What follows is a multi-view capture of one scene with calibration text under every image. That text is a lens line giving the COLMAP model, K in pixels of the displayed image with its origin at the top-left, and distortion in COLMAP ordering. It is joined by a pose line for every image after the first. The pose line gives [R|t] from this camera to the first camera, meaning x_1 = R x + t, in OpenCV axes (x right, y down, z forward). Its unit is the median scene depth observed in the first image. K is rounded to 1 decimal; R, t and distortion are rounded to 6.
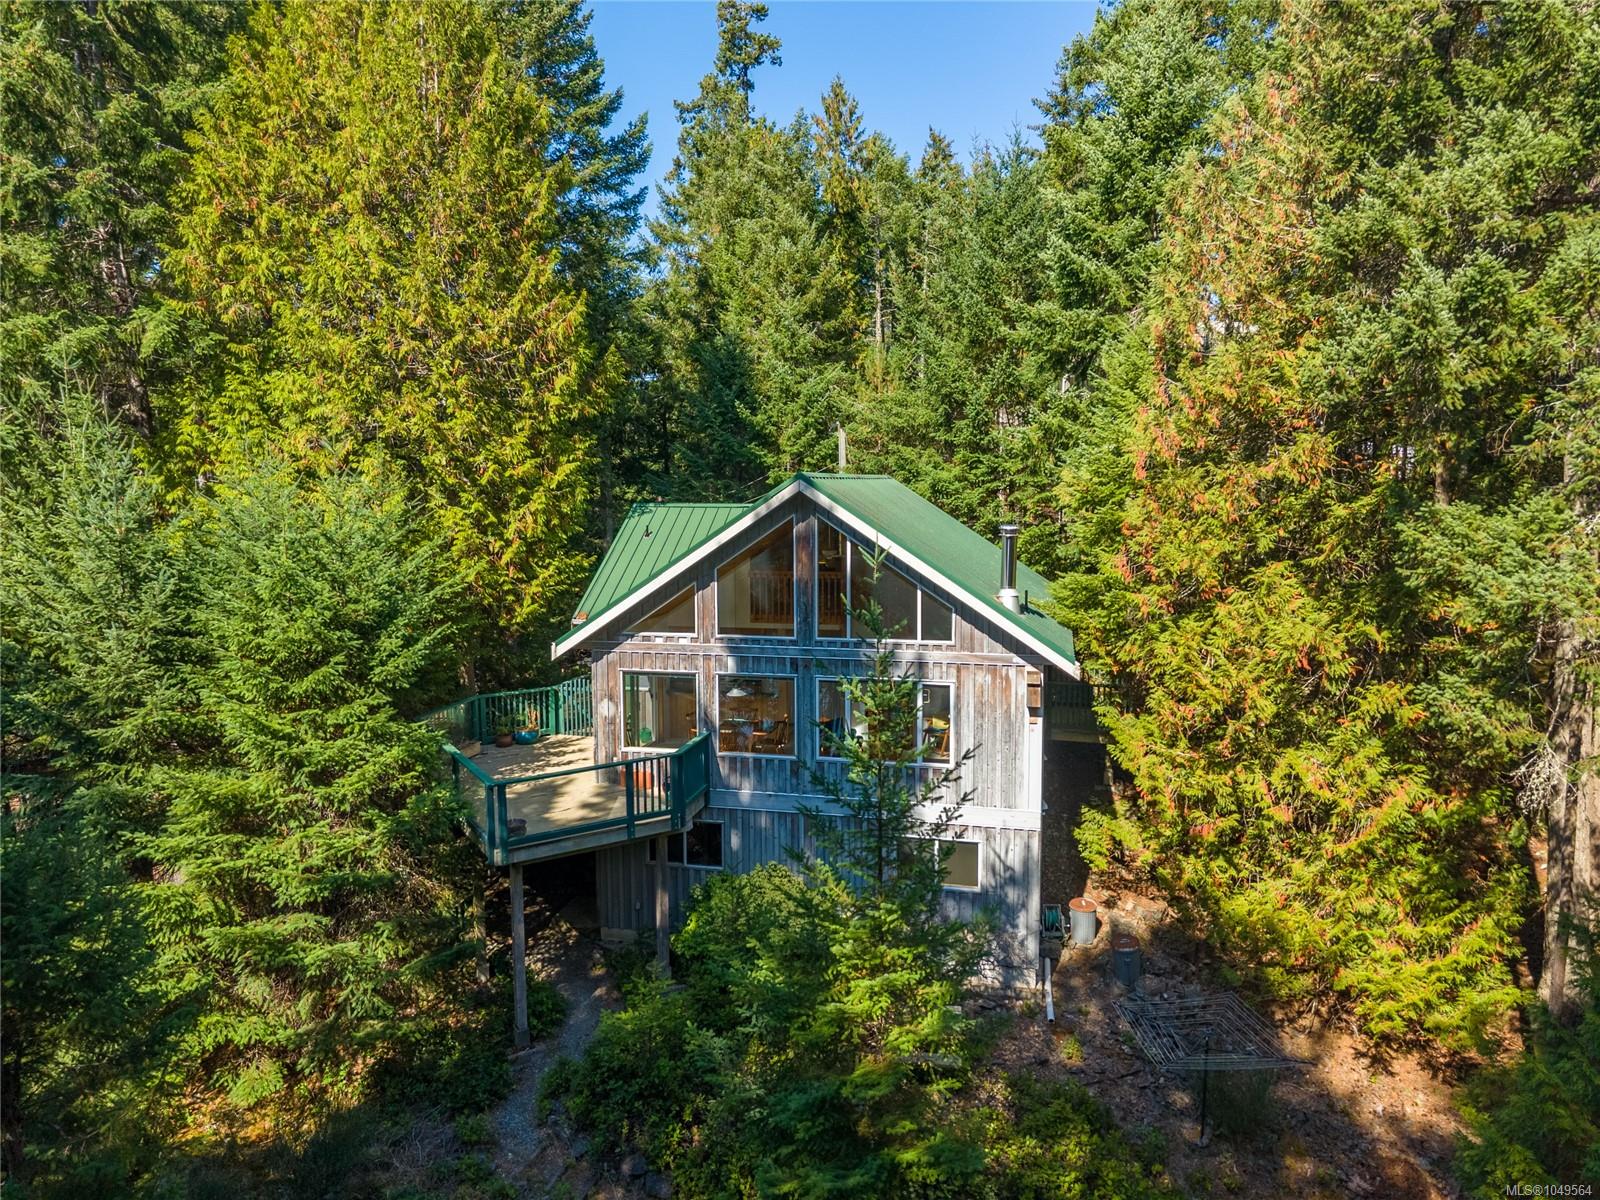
lens RADIAL K [[1102.7, 0, 800.0], [0, 1102.7, 600.0], [0, 0, 1]] dist [0.082190, -0.093237]
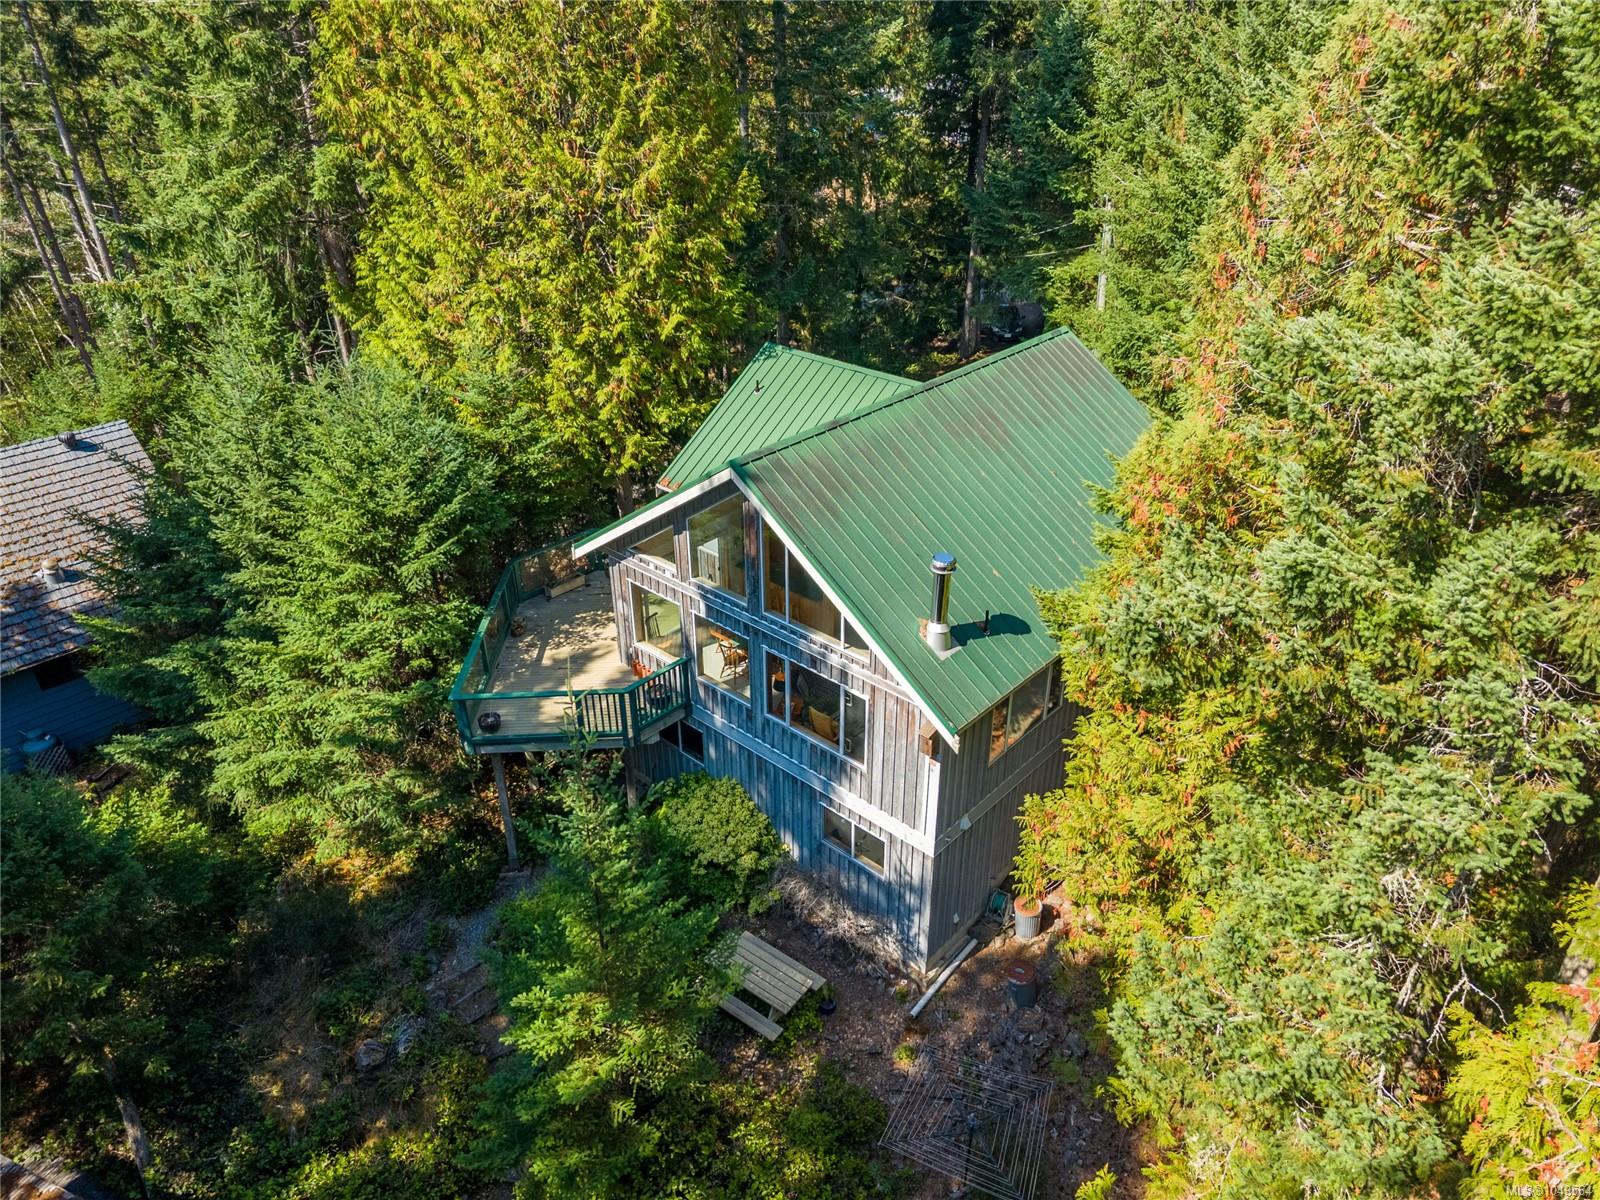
lens RADIAL K [[1102.7, 0, 800.0], [0, 1102.7, 600.0], [0, 0, 1]] dist [0.082190, -0.093237]
pose [[0.874895, 0.235654, -0.423115, 0.445228], [-0.050459, 0.913238, 0.404290, -0.364848], [0.481677, -0.332361, 0.810878, 0.219974]]
